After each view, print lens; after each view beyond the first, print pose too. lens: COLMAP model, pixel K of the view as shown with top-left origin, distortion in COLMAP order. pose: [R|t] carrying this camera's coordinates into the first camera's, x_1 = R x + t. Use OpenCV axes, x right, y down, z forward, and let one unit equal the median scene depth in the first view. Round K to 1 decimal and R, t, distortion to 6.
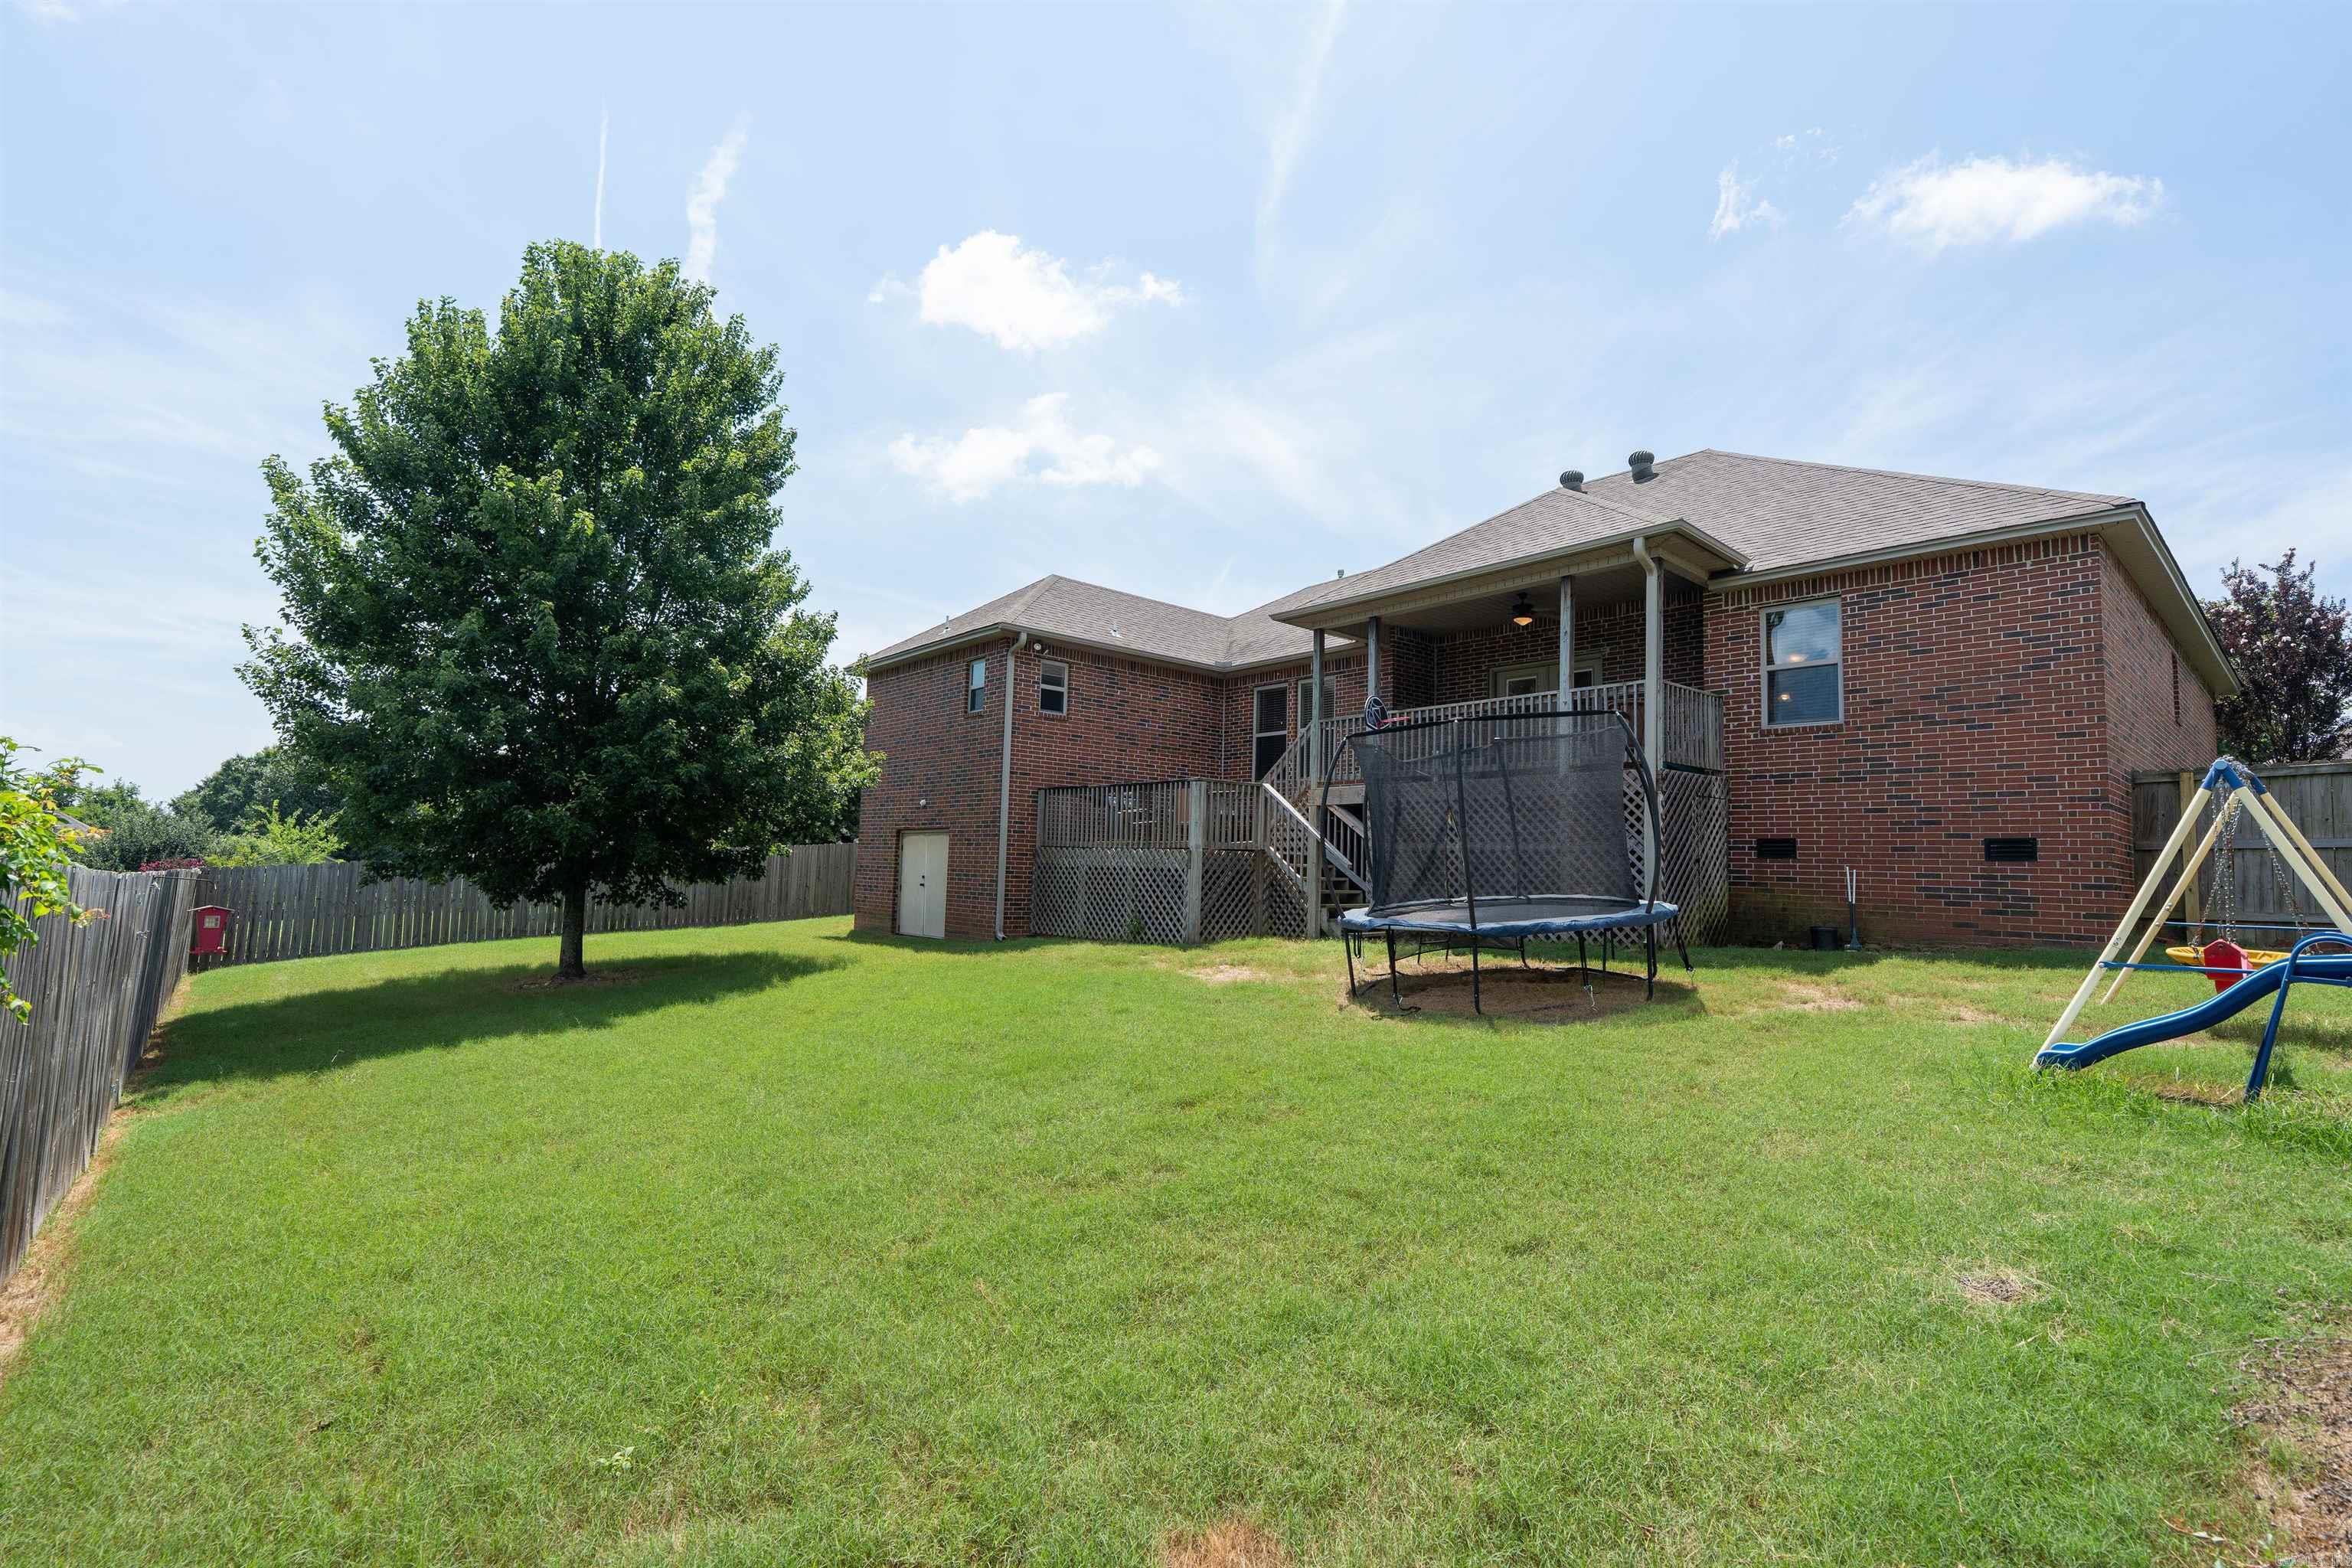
lens RADIAL K [[1046.1, 0, 1185.7], [0, 1046.1, 784.9], [0, 0, 1]] dist [-0.007099, 0.001596]
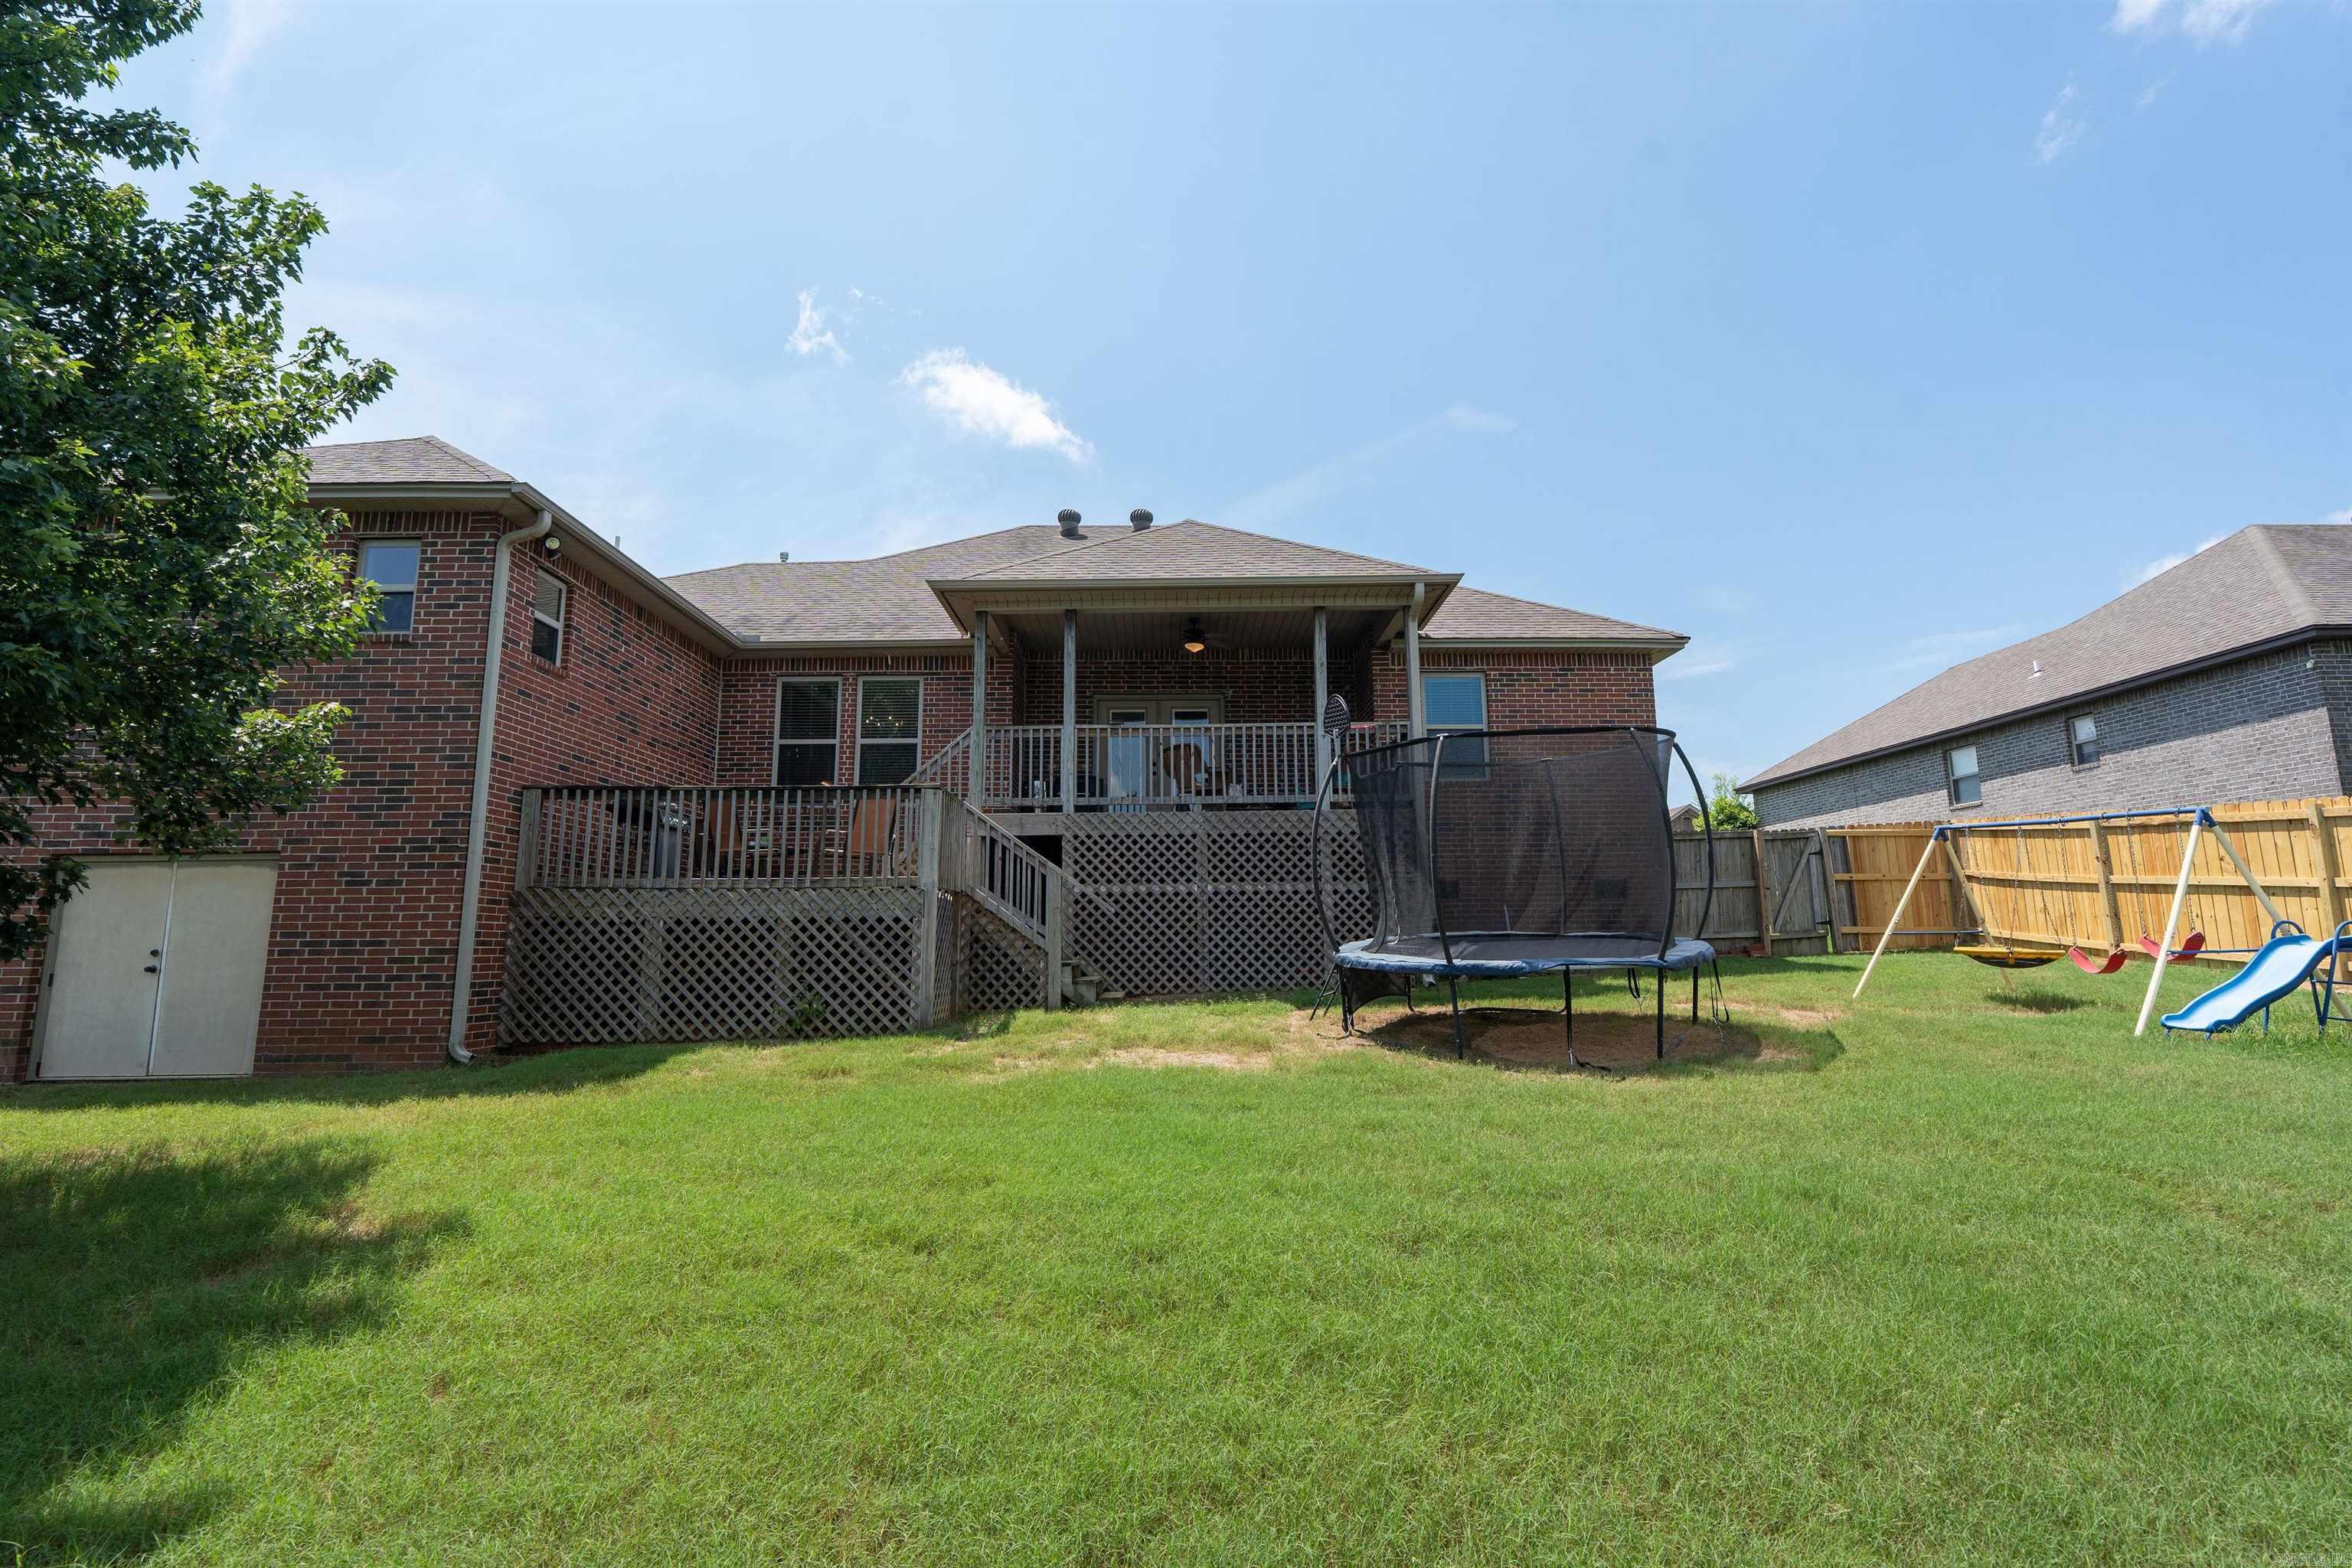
lens RADIAL K [[1046.1, 0, 1165.0], [0, 1046.1, 789.4], [0, 0, 1]] dist [-0.007099, 0.001596]
pose [[0.660958, 0.080951, 0.746044, -0.340421], [-0.034181, 0.996380, -0.077831, 0.038118], [-0.749644, 0.025943, 0.661332, 0.366961]]
